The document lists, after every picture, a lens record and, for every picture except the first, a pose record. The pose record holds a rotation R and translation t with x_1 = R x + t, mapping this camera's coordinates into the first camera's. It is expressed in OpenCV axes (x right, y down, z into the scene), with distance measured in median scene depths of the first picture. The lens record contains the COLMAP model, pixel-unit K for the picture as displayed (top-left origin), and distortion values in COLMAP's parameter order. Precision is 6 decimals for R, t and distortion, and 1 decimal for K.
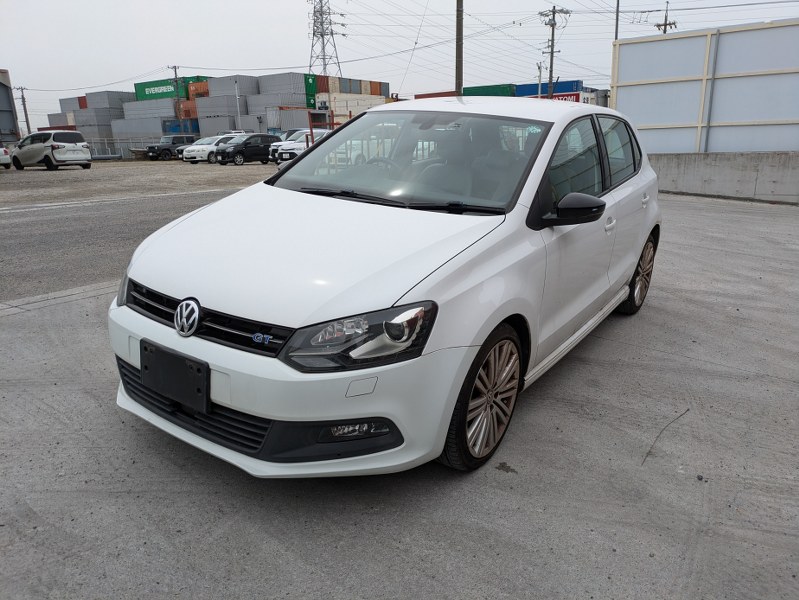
lens RADIAL K [[588.9, 0, 405.3], [0, 588.9, 303.5], [0, 0, 1]] dist [0.018319, -0.020195]
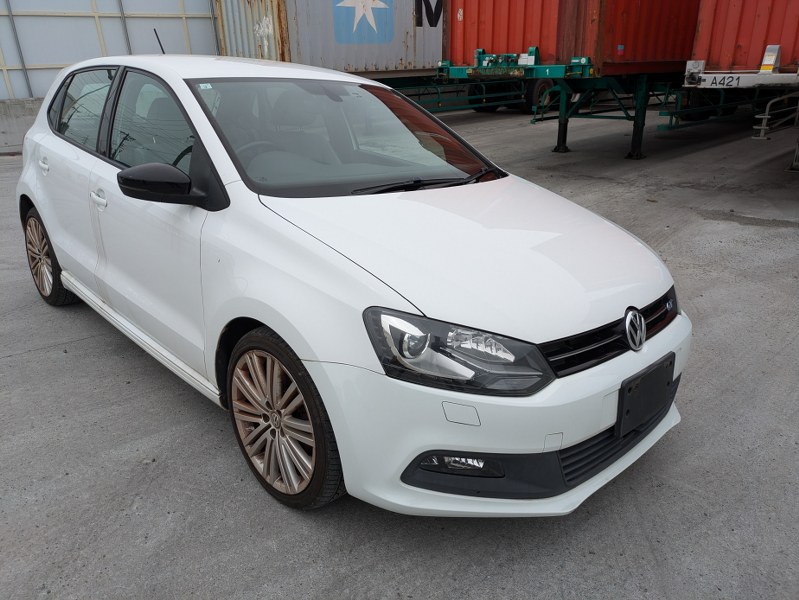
lens RADIAL K [[588.9, 0, 394.3], [0, 588.9, 280.9], [0, 0, 1]] dist [0.018319, -0.020195]
pose [[0.230259, -0.328834, 0.915887, -1.225221], [0.274766, 0.924850, 0.262975, -0.374454], [-0.933533, 0.191102, 0.303307, 1.026379]]
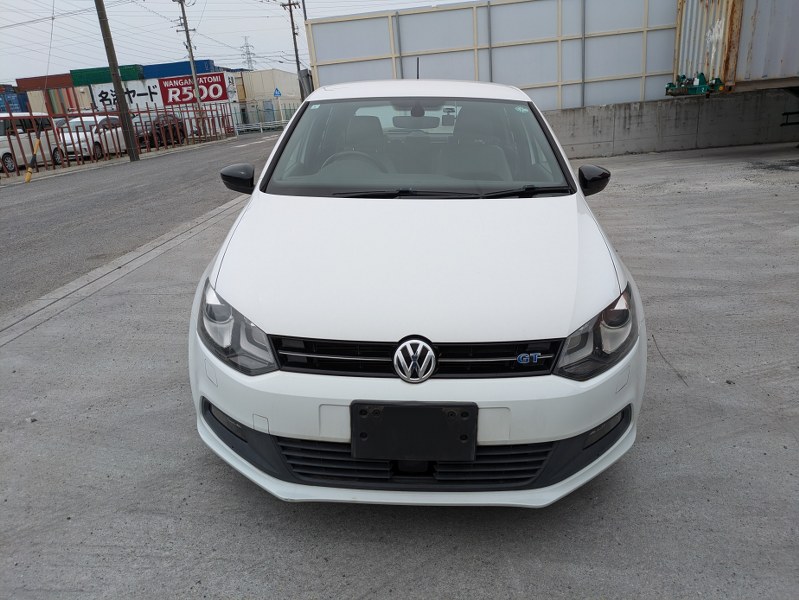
lens RADIAL K [[588.9, 0, 398.5], [0, 588.9, 299.5], [0, 0, 1]] dist [0.018319, -0.020195]
pose [[0.854319, -0.210008, 0.475433, -0.745437], [0.197971, 0.977262, 0.075935, -0.123839], [-0.480569, 0.029250, 0.876469, 0.271971]]
